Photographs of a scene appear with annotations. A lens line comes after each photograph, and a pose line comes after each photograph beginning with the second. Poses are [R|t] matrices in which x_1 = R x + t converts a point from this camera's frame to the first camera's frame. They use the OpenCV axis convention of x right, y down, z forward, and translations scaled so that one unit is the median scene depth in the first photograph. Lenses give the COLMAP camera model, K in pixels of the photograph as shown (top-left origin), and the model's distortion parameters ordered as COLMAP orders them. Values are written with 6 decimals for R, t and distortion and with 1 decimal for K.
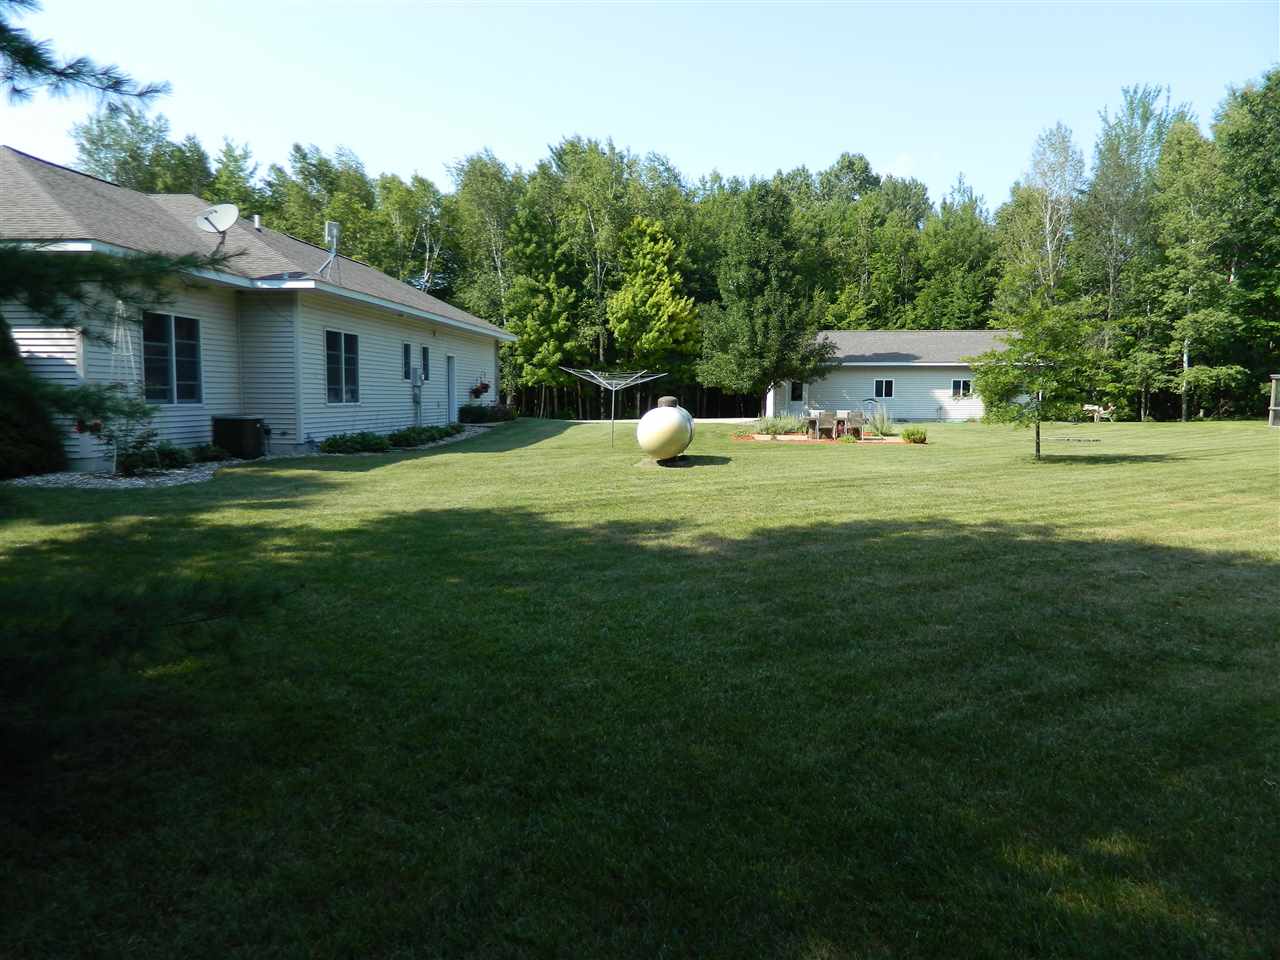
lens RADIAL K [[986.2, 0, 640.0], [0, 986.2, 480.0], [0, 0, 1]] dist [0.035251, -0.007327]
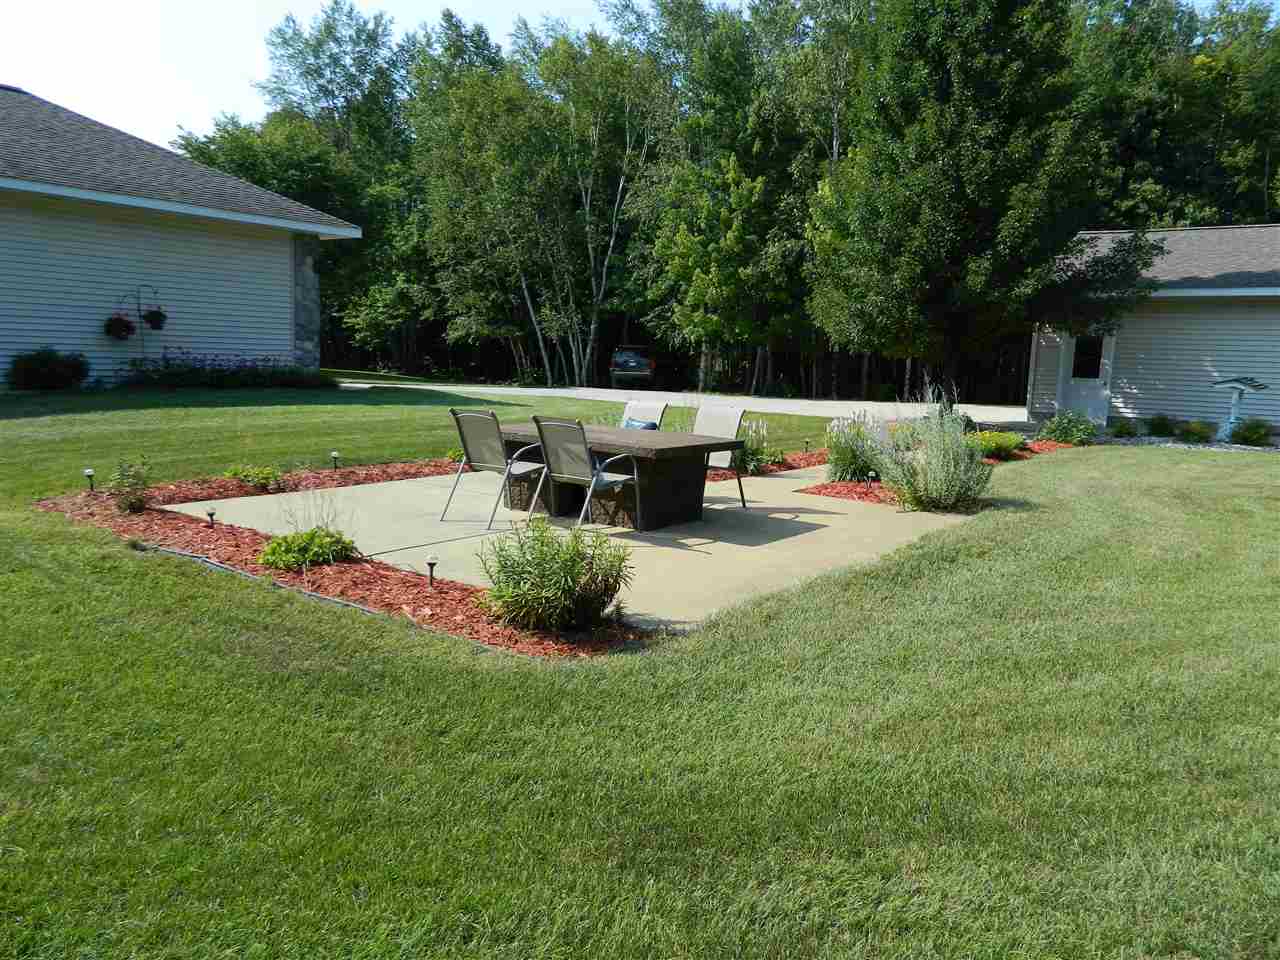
lens RADIAL K [[981.9, 0, 640.0], [0, 981.9, 480.0], [0, 0, 1]] dist [0.058864, -0.038251]
pose [[0.851635, 0.093042, -0.515810, 0.225609], [-0.075731, 0.995635, 0.054556, -0.043634], [0.518635, -0.007399, 0.854964, 0.512272]]
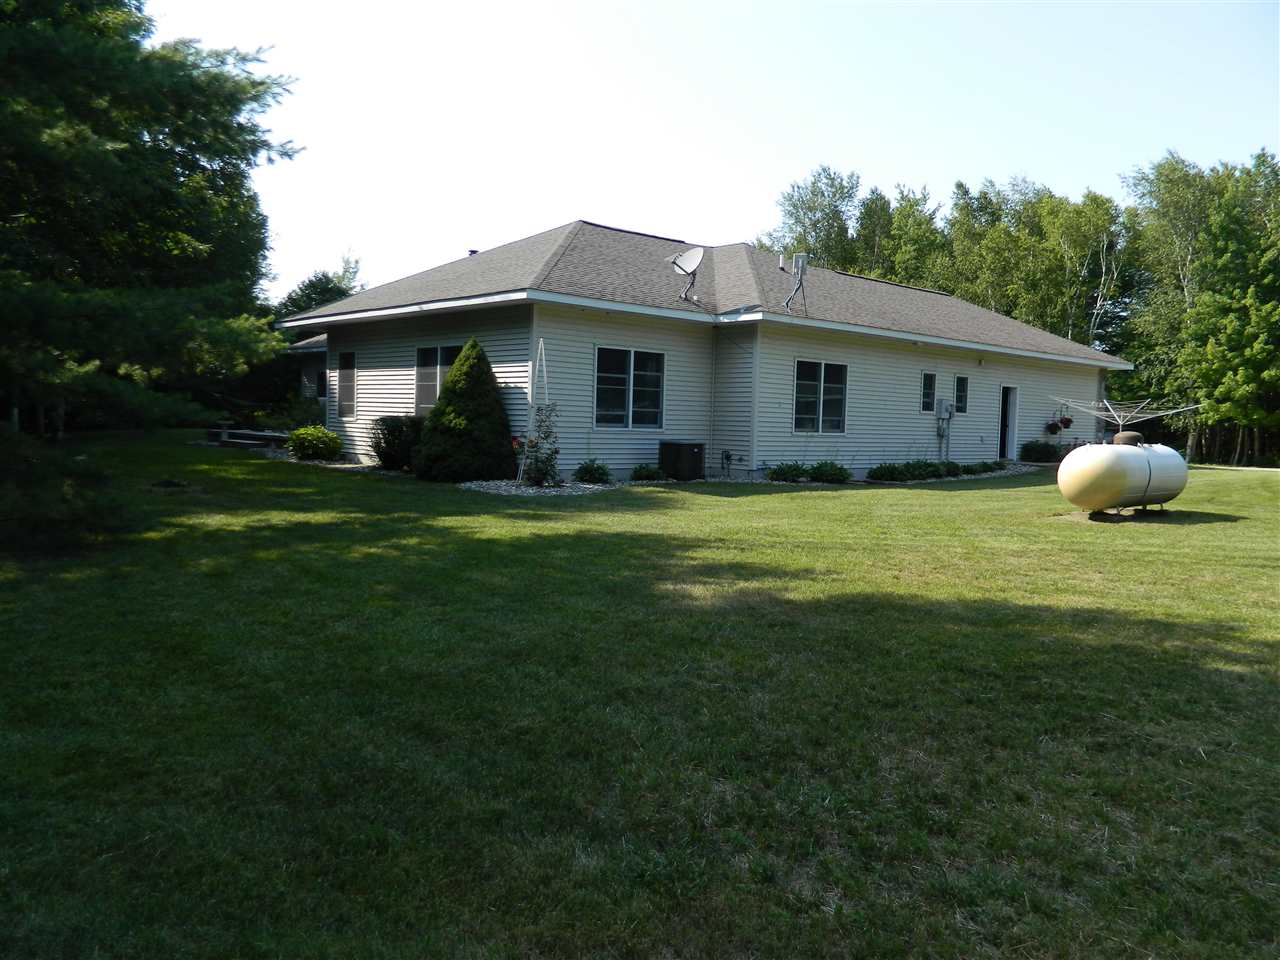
lens RADIAL K [[981.9, 0, 640.0], [0, 981.9, 480.0], [0, 0, 1]] dist [0.058864, -0.038251]
pose [[0.740377, 0.056439, -0.669818, 0.113489], [-0.081794, 0.996629, -0.006433, -0.004492], [0.667196, 0.059550, 0.742498, 0.070009]]
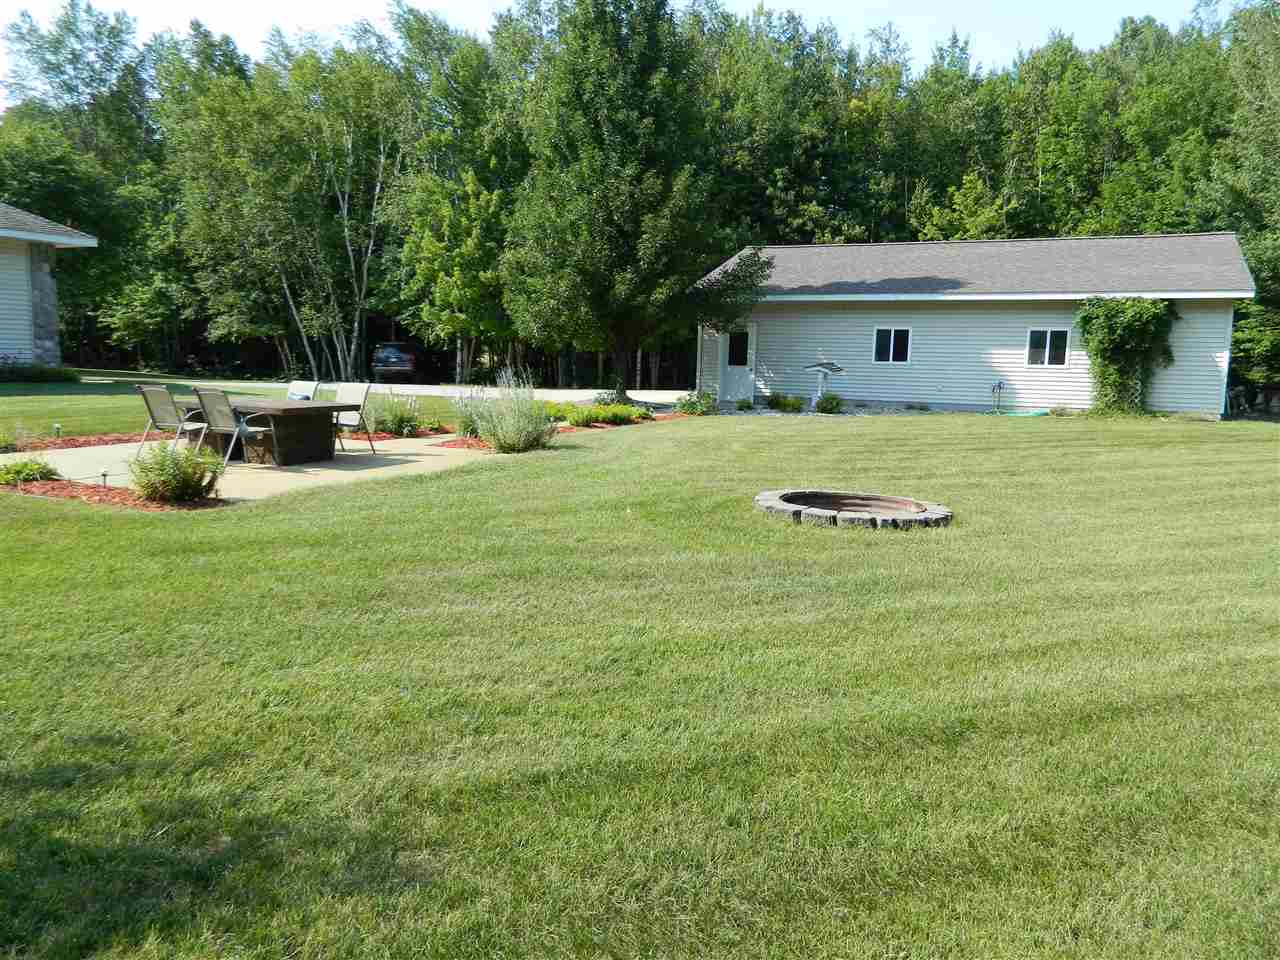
lens RADIAL K [[986.2, 0, 640.0], [0, 986.2, 480.0], [0, 0, 1]] dist [0.035251, -0.007327]
pose [[0.936865, 0.061024, -0.344325, 0.307429], [-0.048141, 0.997788, 0.045850, -0.038368], [0.346361, -0.026379, 0.937730, 0.455383]]
